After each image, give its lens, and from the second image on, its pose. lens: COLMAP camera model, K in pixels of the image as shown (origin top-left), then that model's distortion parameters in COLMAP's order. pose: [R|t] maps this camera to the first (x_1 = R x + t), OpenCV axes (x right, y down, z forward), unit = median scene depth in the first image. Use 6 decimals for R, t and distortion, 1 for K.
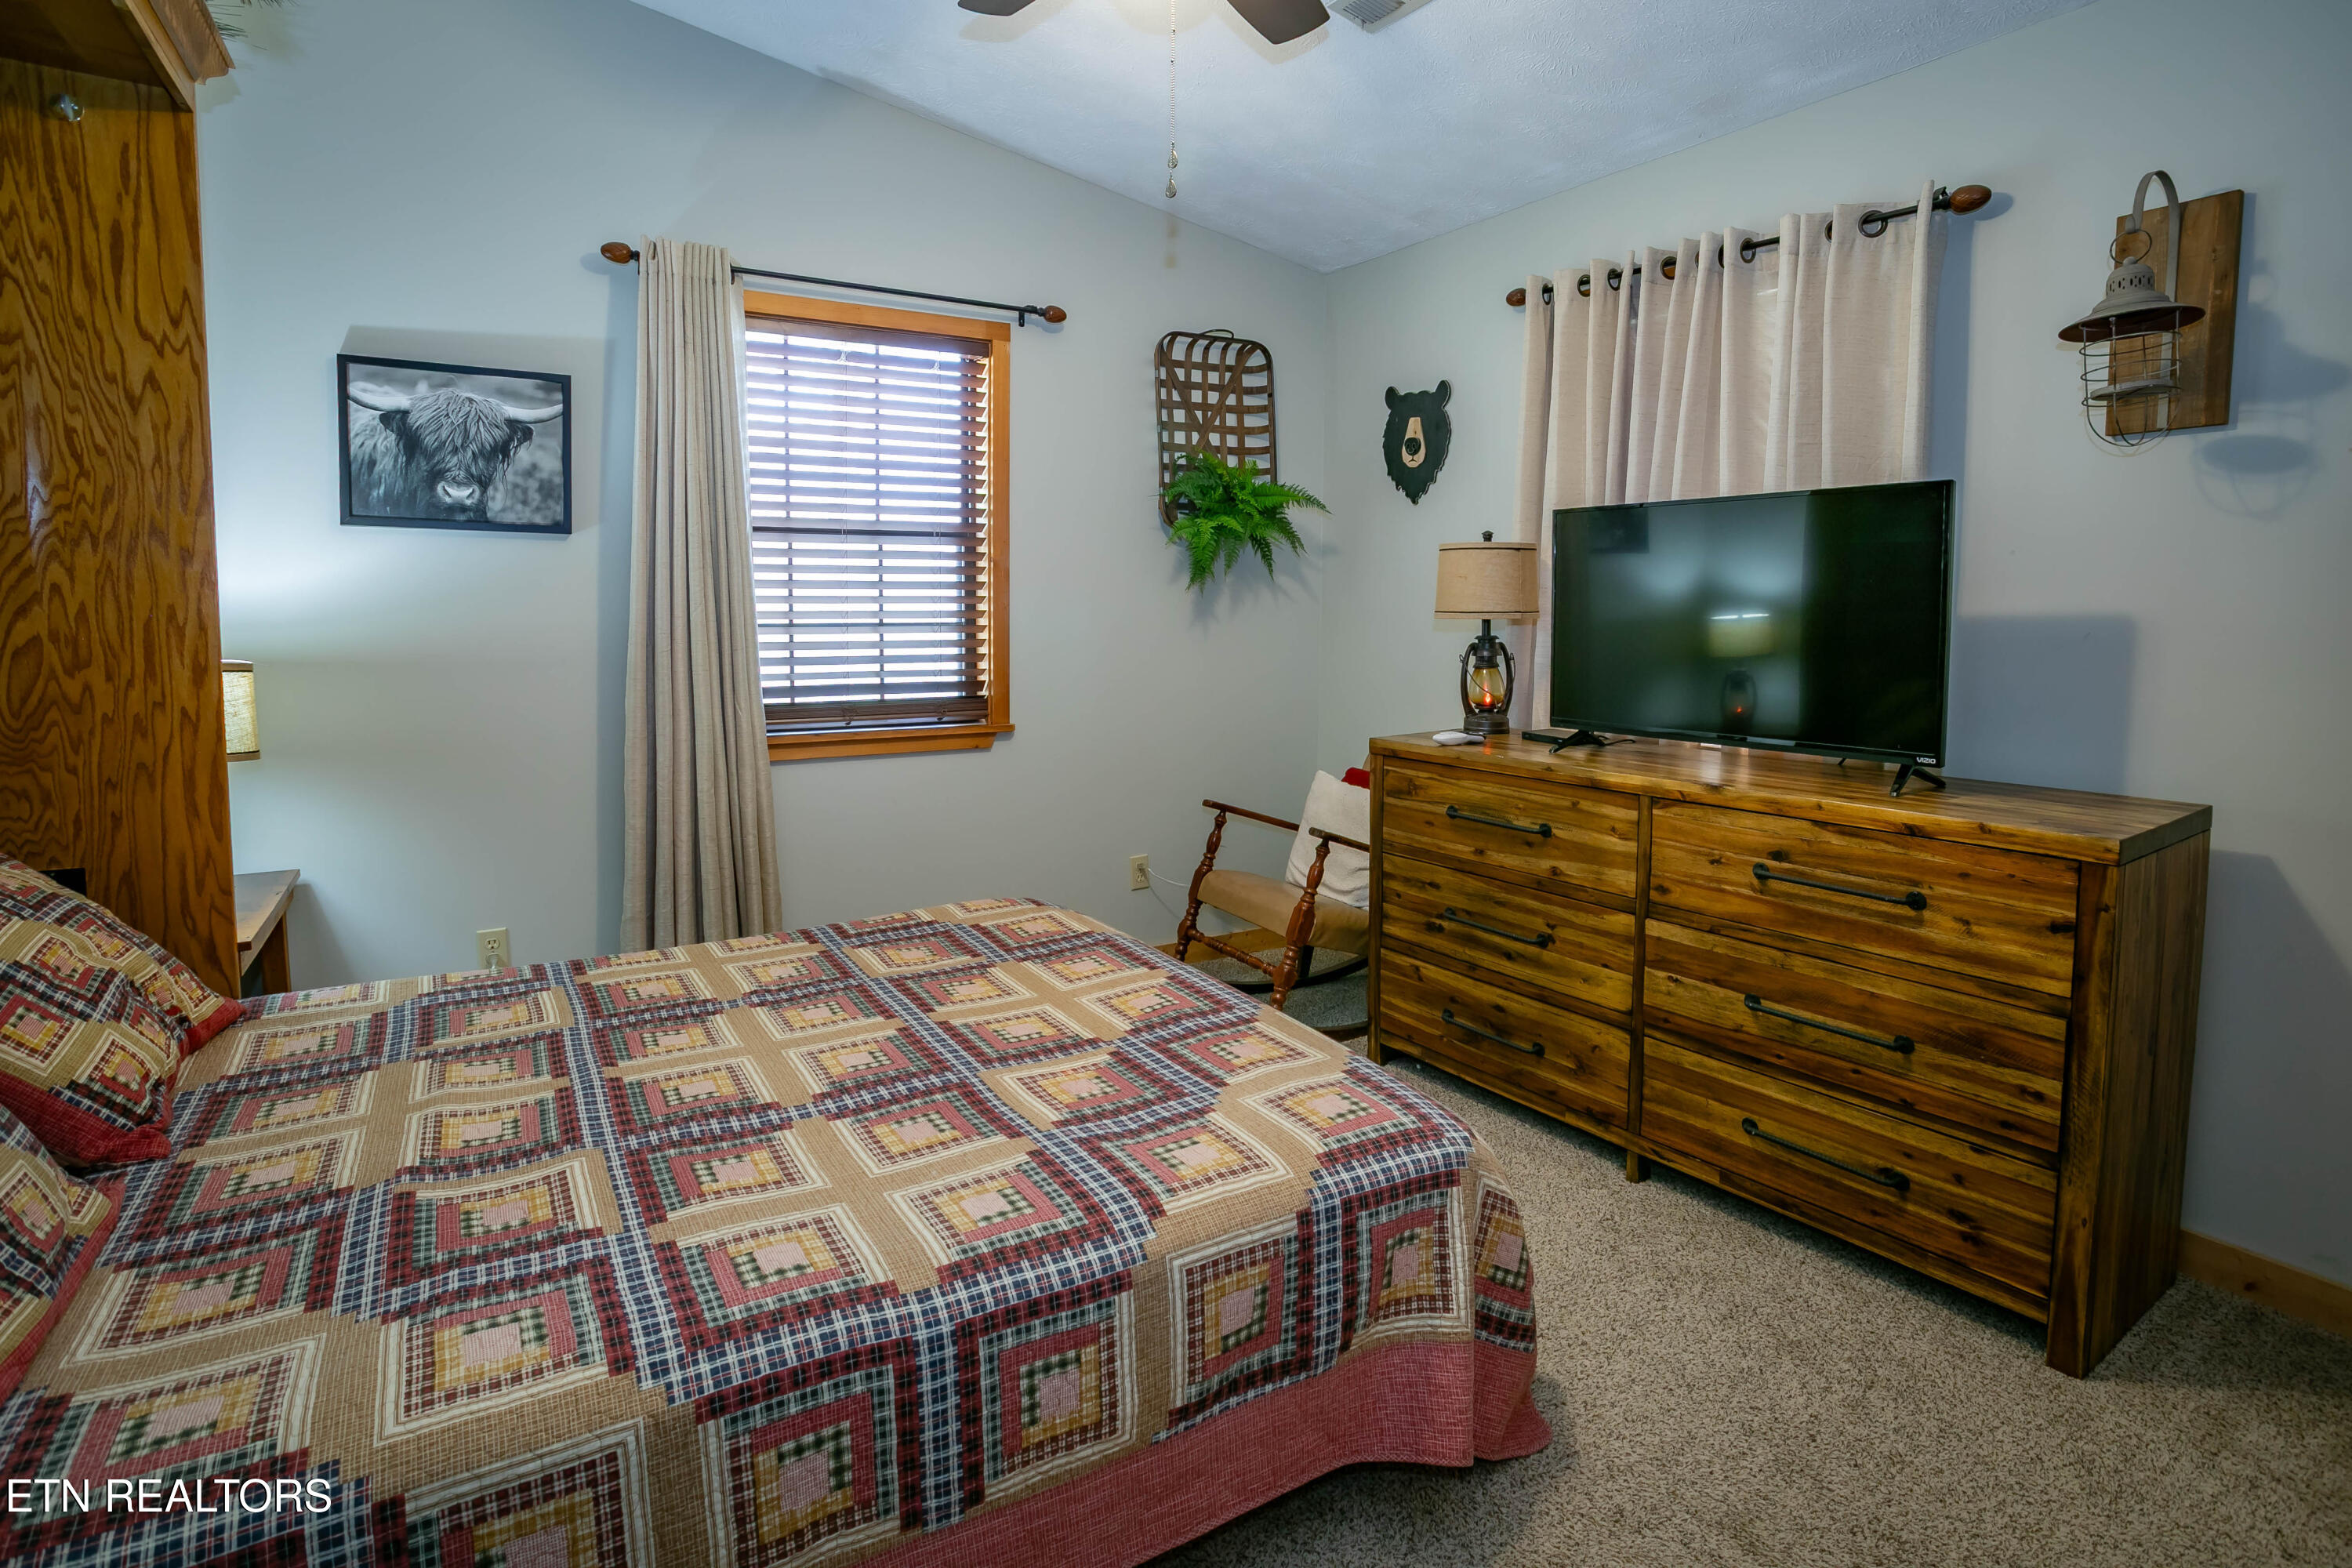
lens RADIAL K [[1140.3, 0, 1132.3], [0, 1140.3, 785.7], [0, 0, 1]] dist [-0.066604, 0.025290]
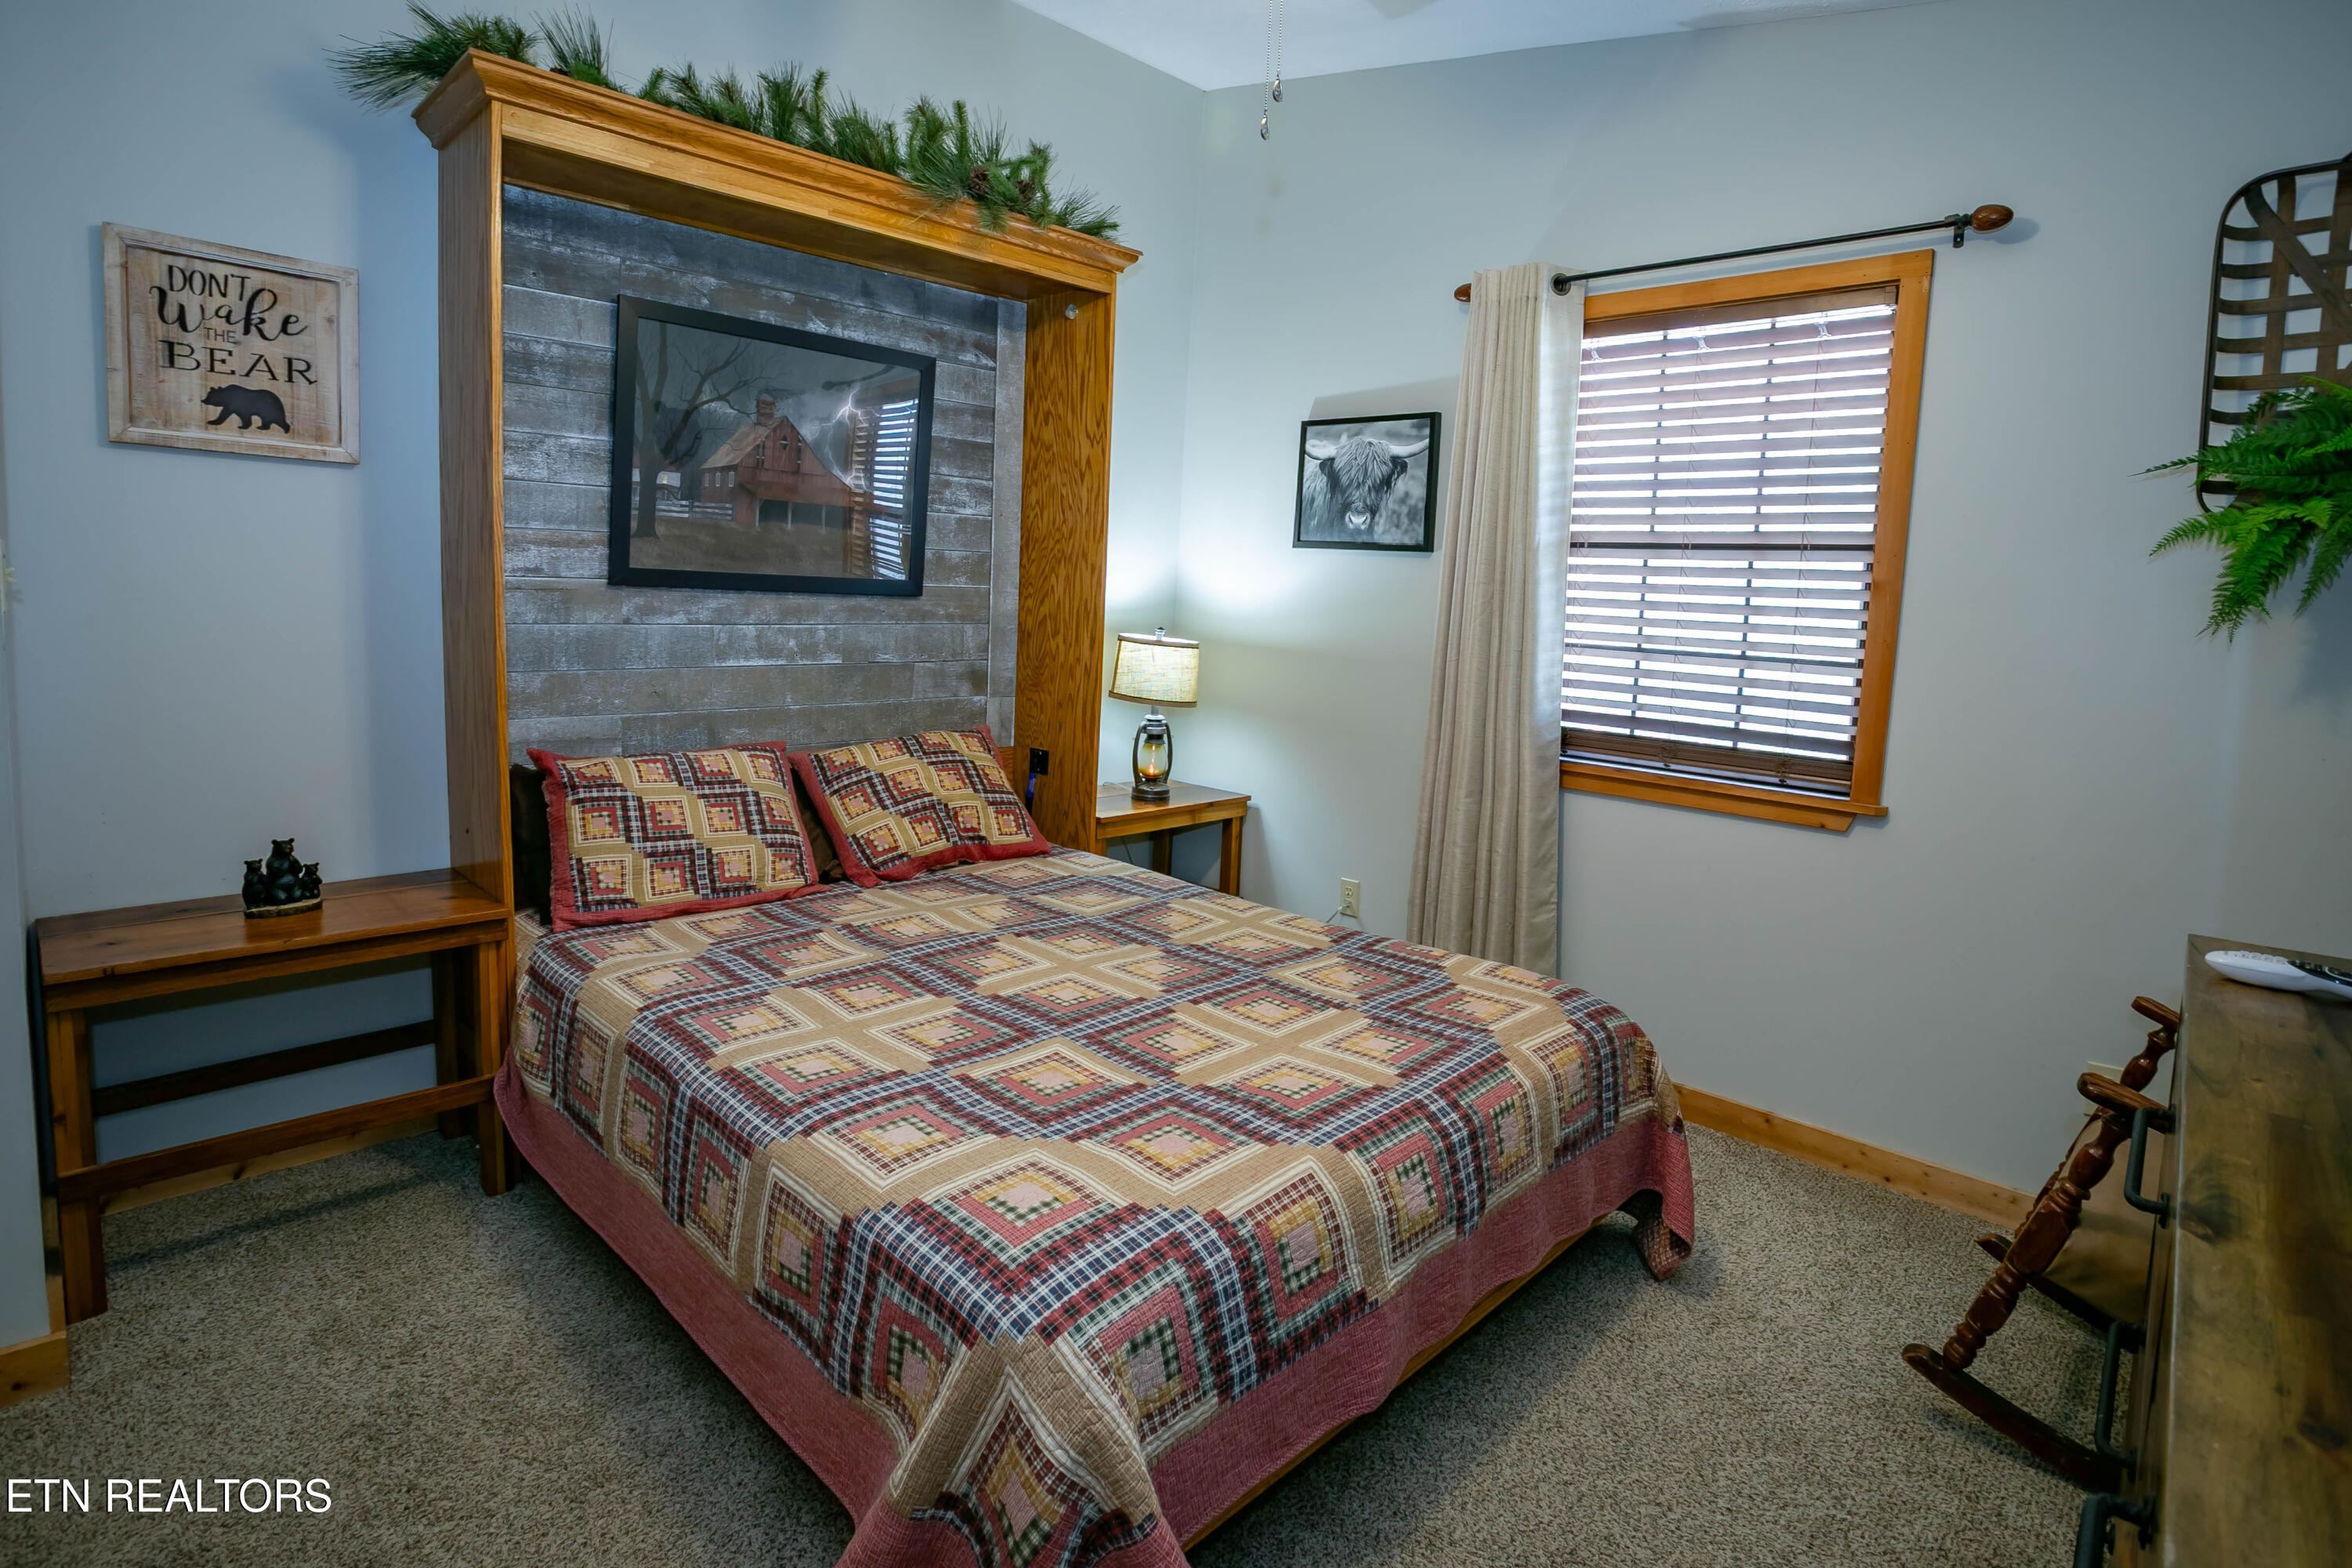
lens RADIAL K [[1140.3, 0, 1181.0], [0, 1140.3, 779.0], [0, 0, 1]] dist [-0.066604, 0.025290]
pose [[0.278857, 0.158996, -0.947079, 0.765909], [-0.192505, 0.975437, 0.107076, -0.108459], [0.940840, 0.152458, 0.302615, 0.642547]]
